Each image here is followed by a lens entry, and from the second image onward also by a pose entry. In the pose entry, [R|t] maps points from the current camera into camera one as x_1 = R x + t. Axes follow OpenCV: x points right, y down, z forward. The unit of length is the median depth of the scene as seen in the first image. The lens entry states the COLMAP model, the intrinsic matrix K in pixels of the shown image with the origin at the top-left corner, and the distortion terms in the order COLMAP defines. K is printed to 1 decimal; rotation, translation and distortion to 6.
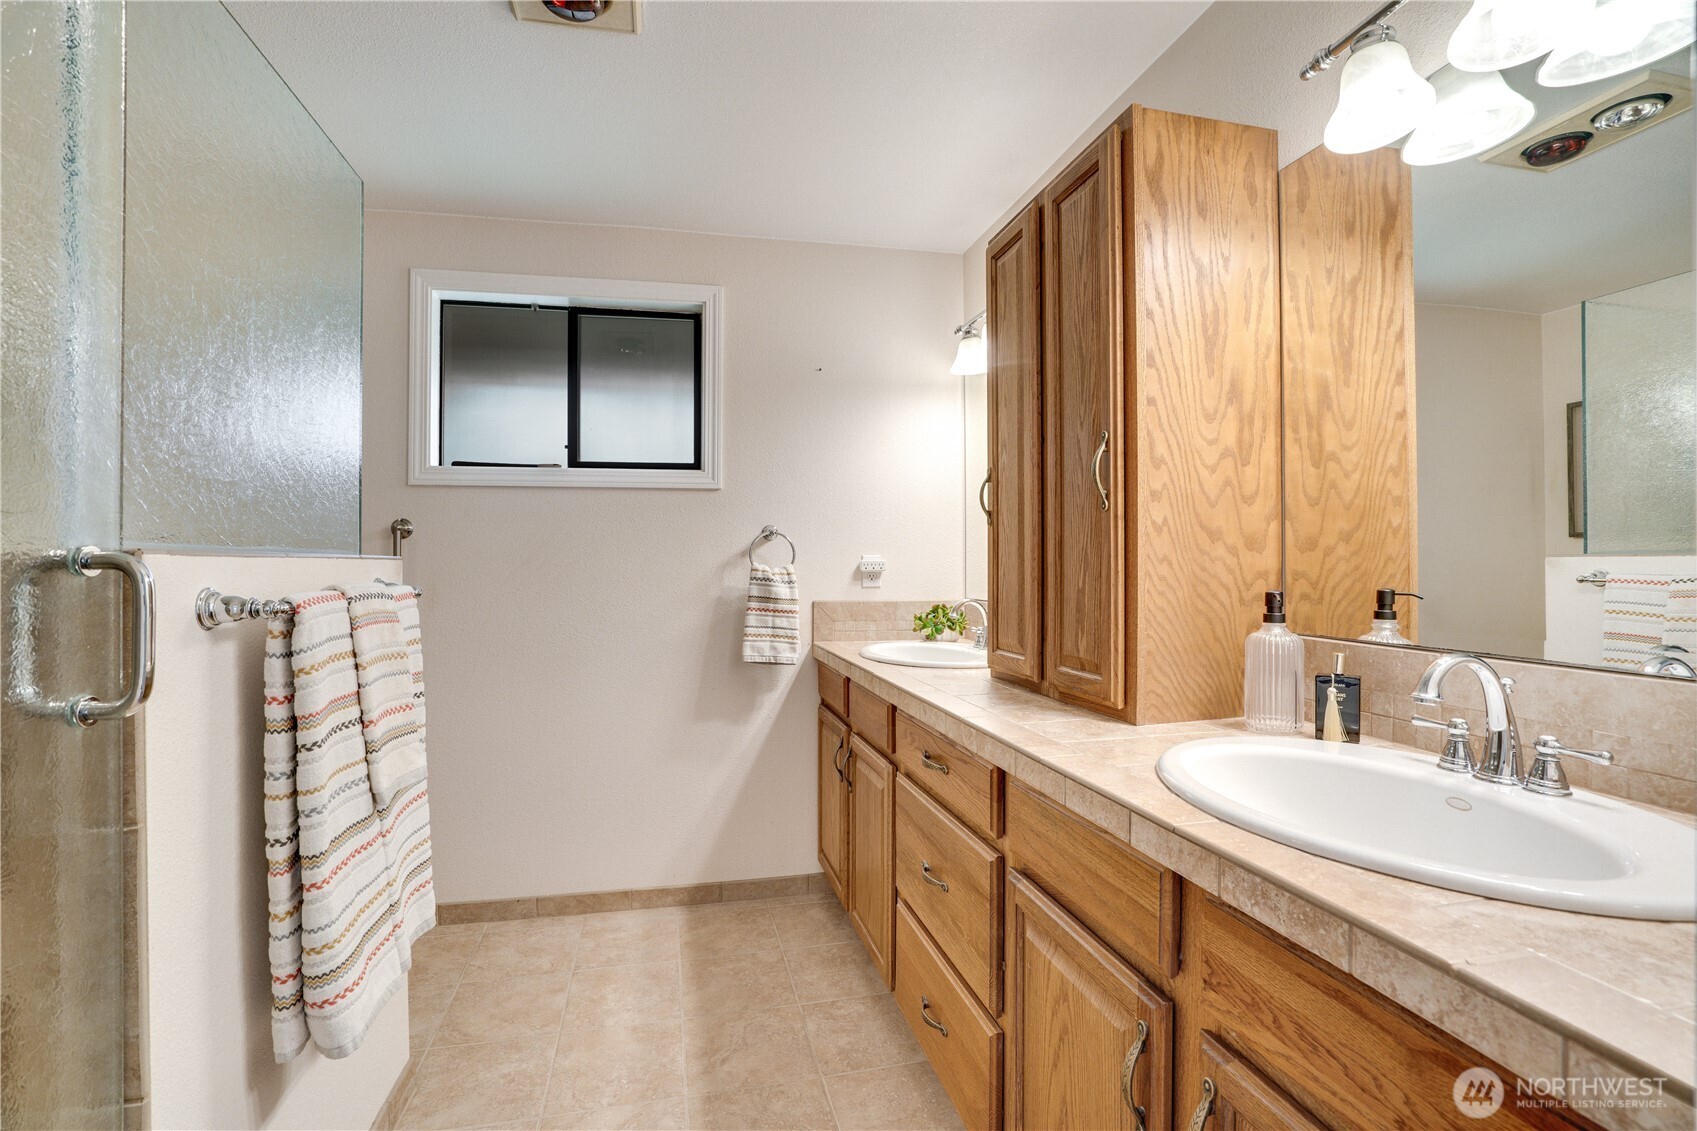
lens RADIAL K [[782.6, 0, 854.6], [0, 782.6, 559.5], [0, 0, 1]] dist [-0.041269, 0.009723]
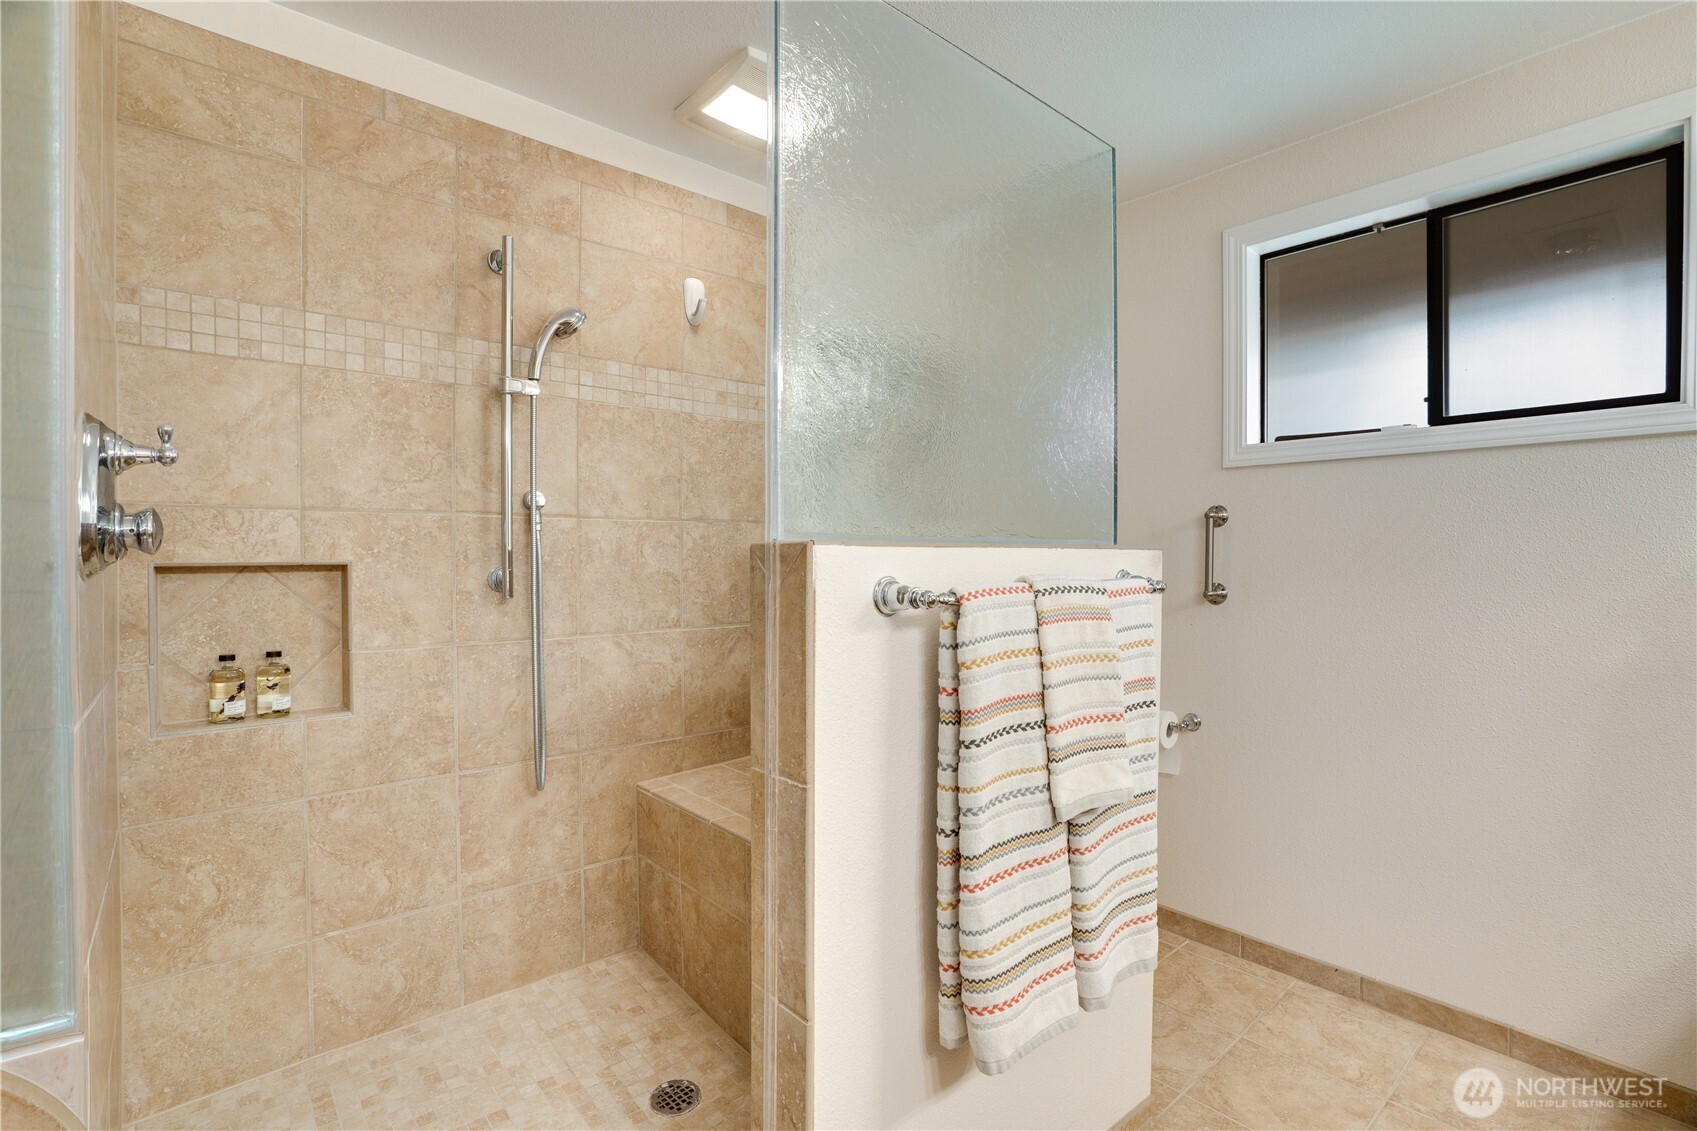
lens RADIAL K [[782.6, 0, 840.1], [0, 782.6, 565.8], [0, 0, 1]] dist [-0.041269, 0.009723]
pose [[0.453090, 0.016458, -0.891313, 0.077651], [0.002340, 0.999804, 0.019651, -0.000002], [0.891462, -0.010990, 0.452963, 0.363374]]
